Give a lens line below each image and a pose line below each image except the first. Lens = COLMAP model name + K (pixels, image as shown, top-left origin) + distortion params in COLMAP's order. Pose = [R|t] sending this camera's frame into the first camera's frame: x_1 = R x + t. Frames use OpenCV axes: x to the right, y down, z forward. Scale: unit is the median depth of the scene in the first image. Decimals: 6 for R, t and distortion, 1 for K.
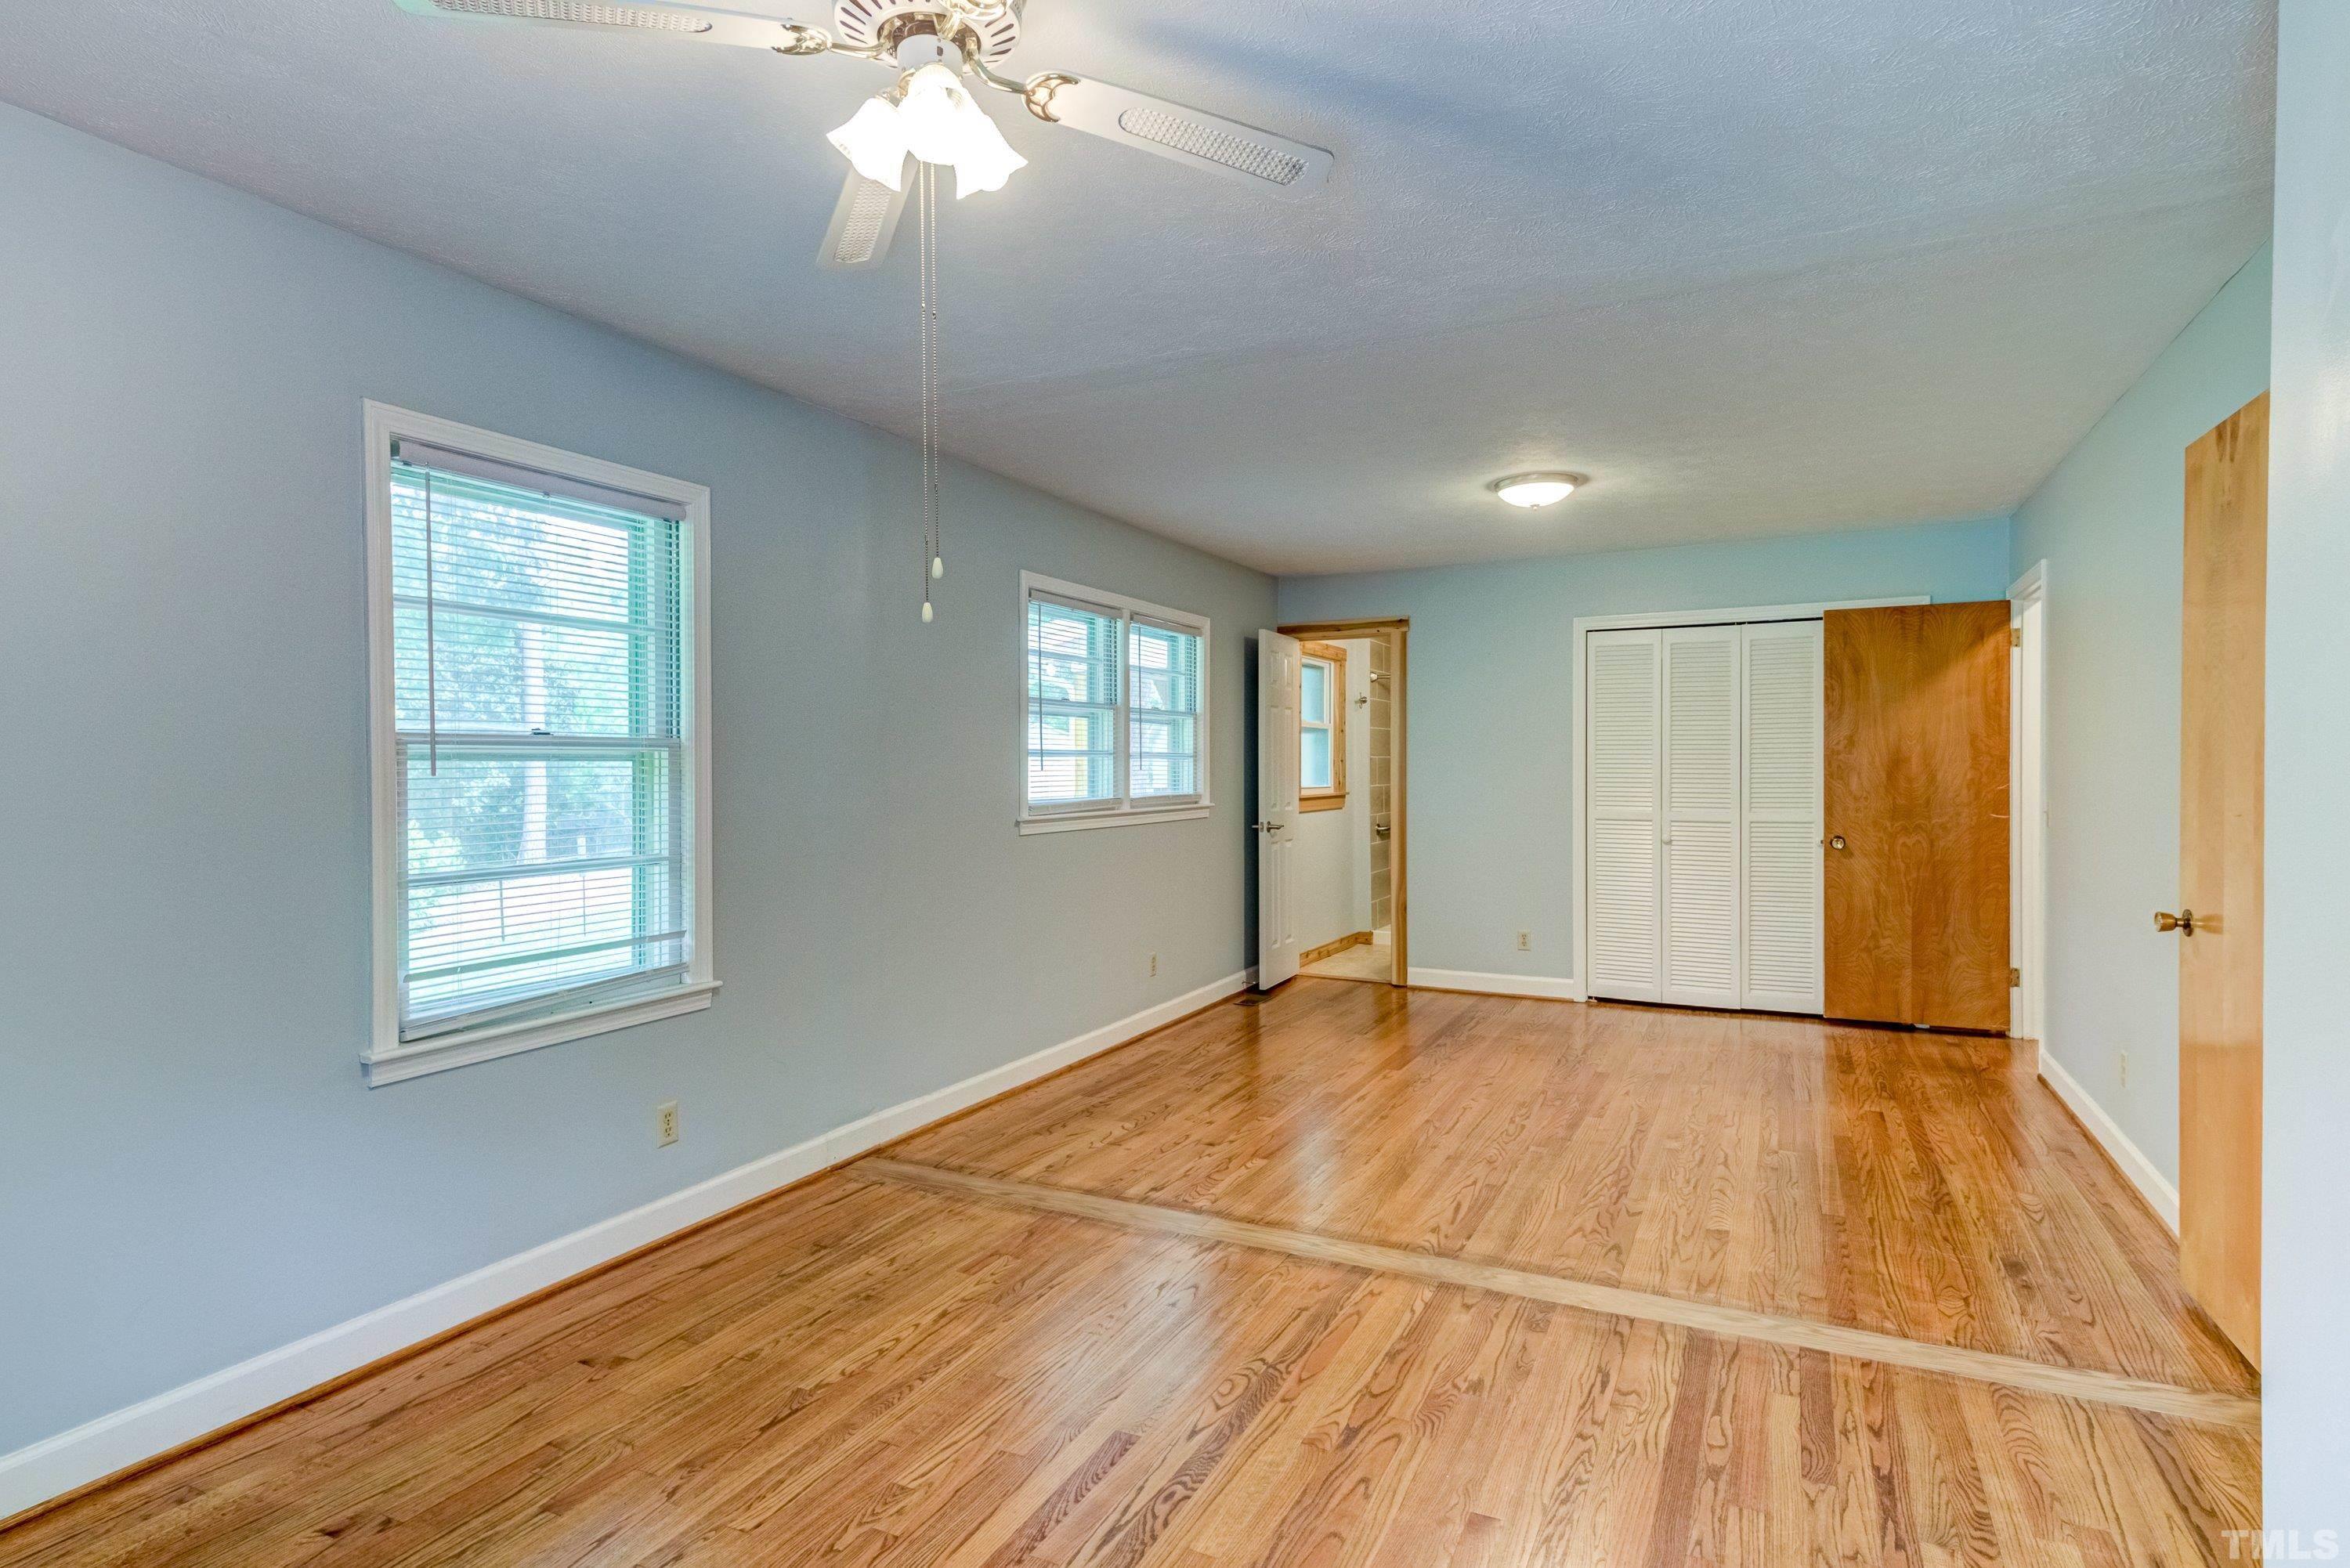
lens RADIAL K [[1211.8, 0, 1191.9], [0, 1211.8, 774.1], [0, 0, 1]] dist [0.024375, -0.005535]
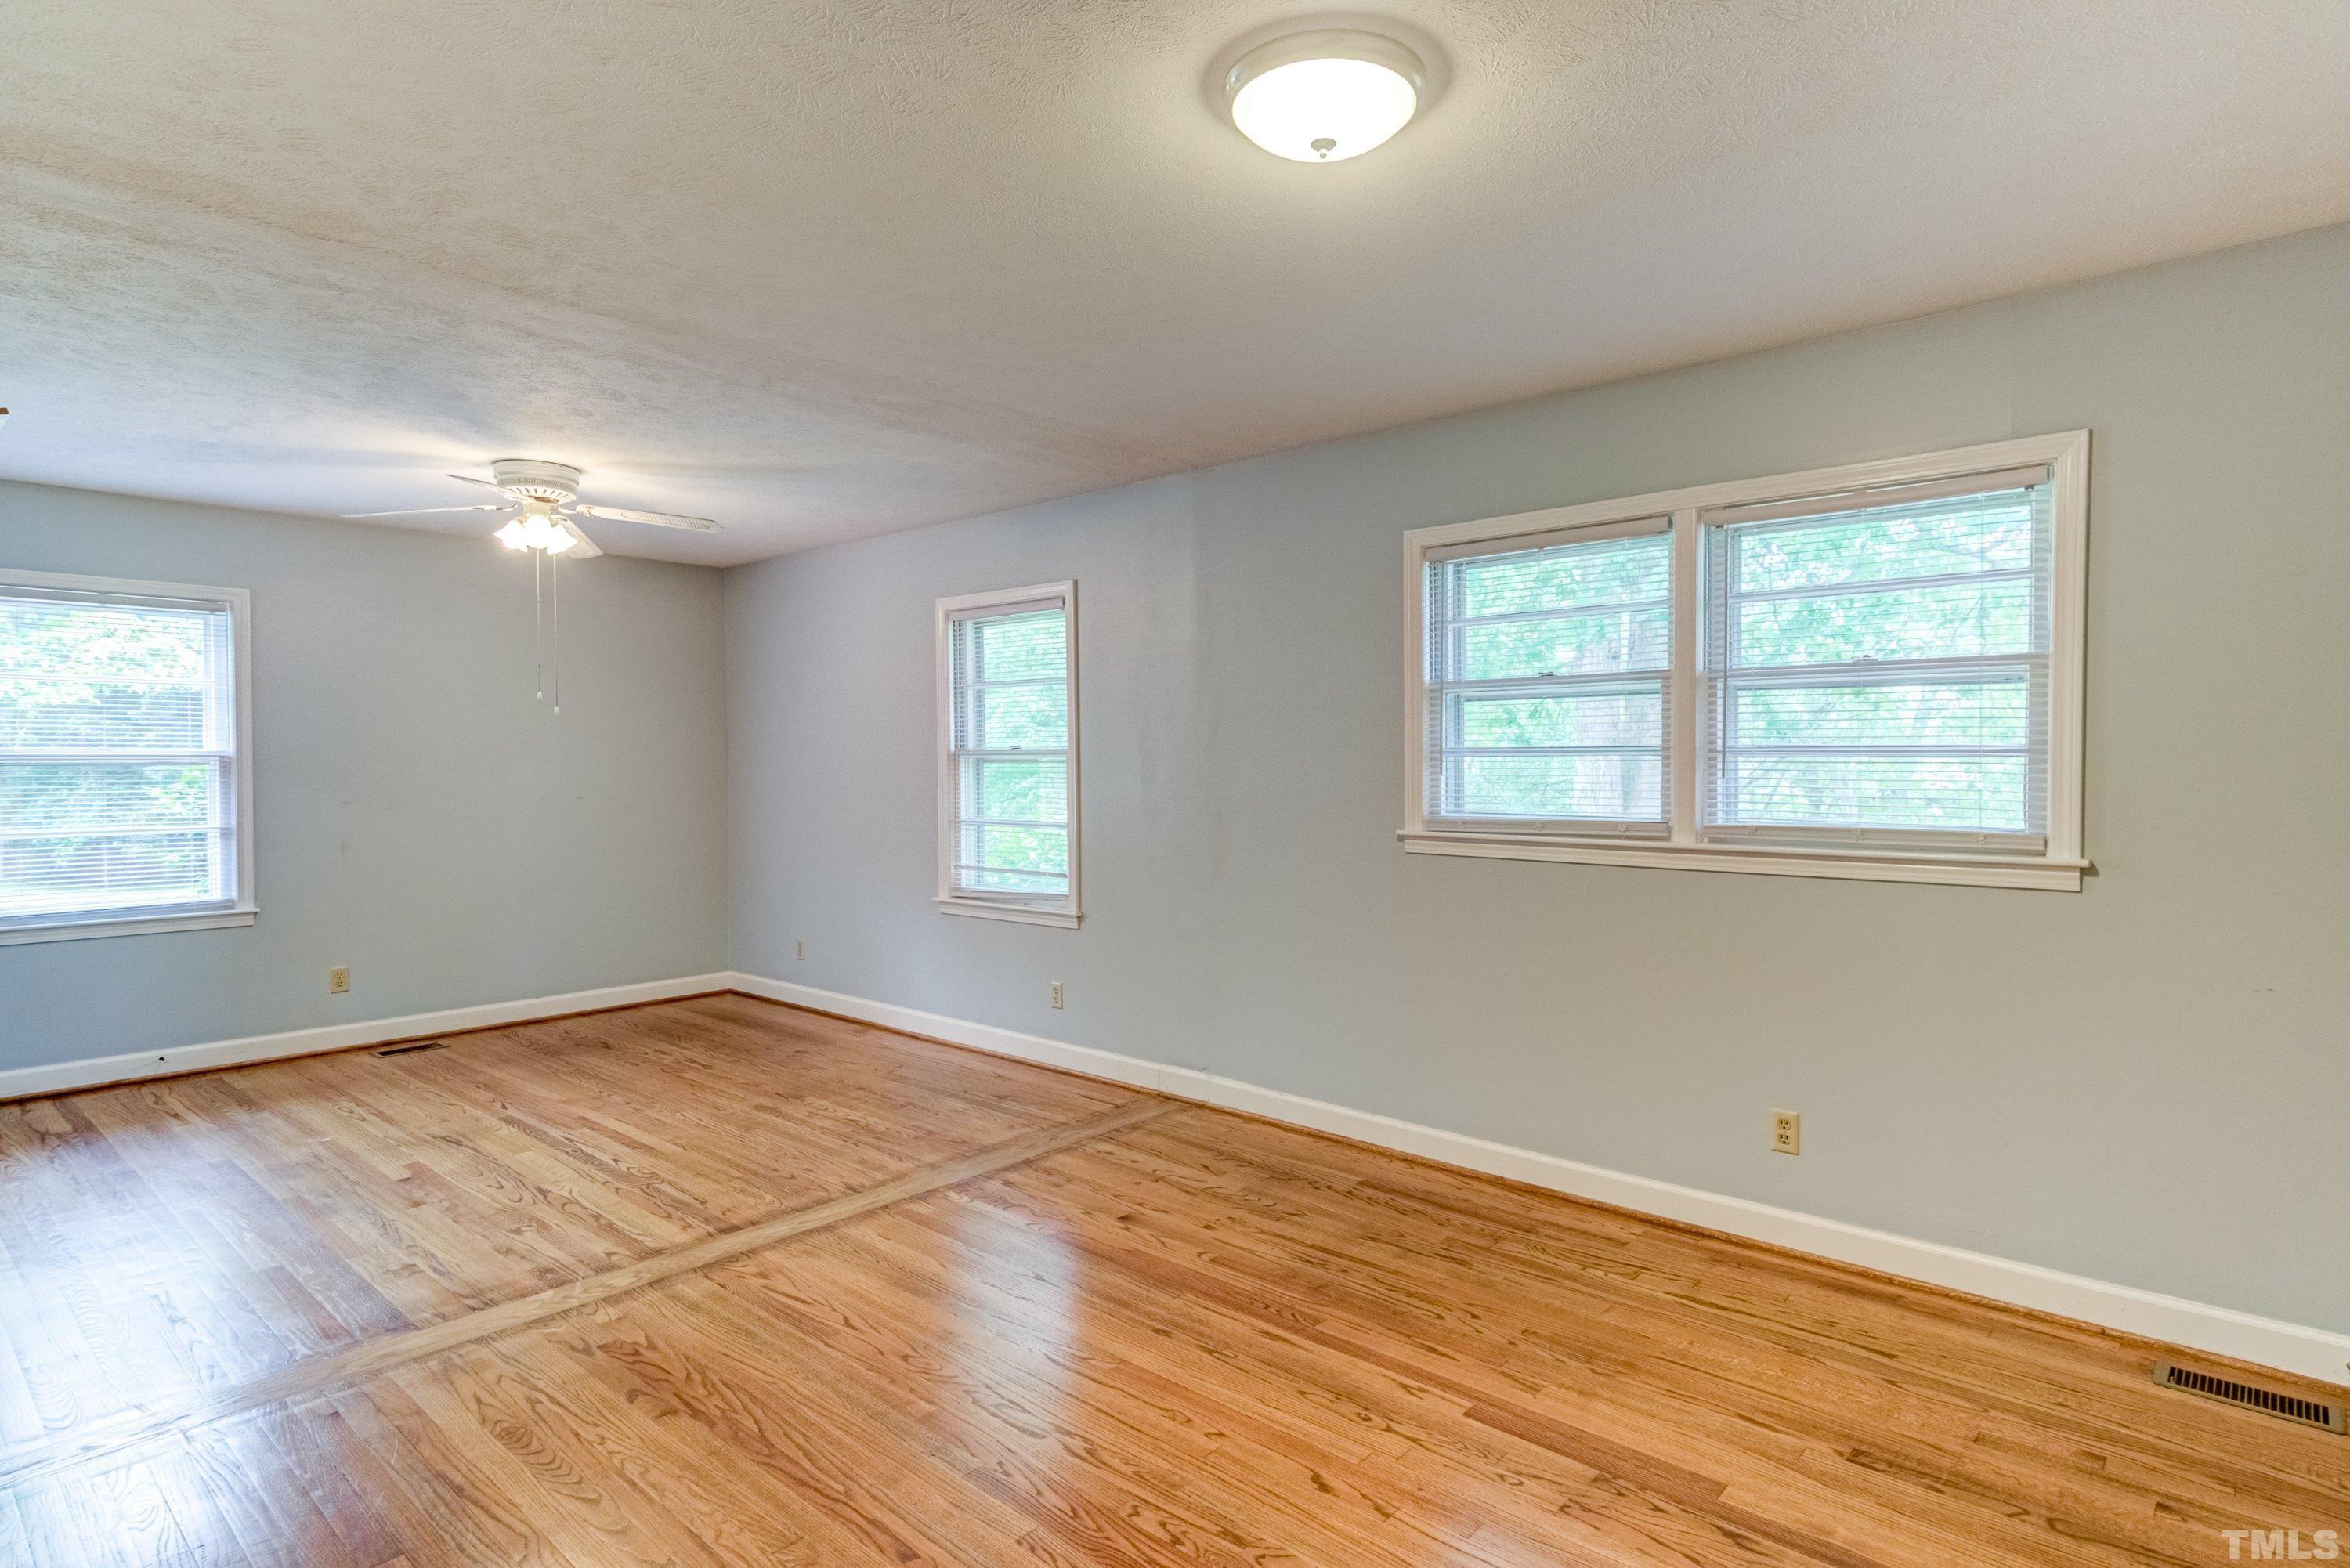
lens RADIAL K [[1211.8, 0, 1194.2], [0, 1211.8, 763.6], [0, 0, 1]] dist [0.024375, -0.005535]
pose [[-0.259217, 0.014299, -0.965713, 0.978182], [-0.001164, 0.999885, 0.015118, -0.031384], [0.965818, 0.005043, -0.259171, 1.508921]]
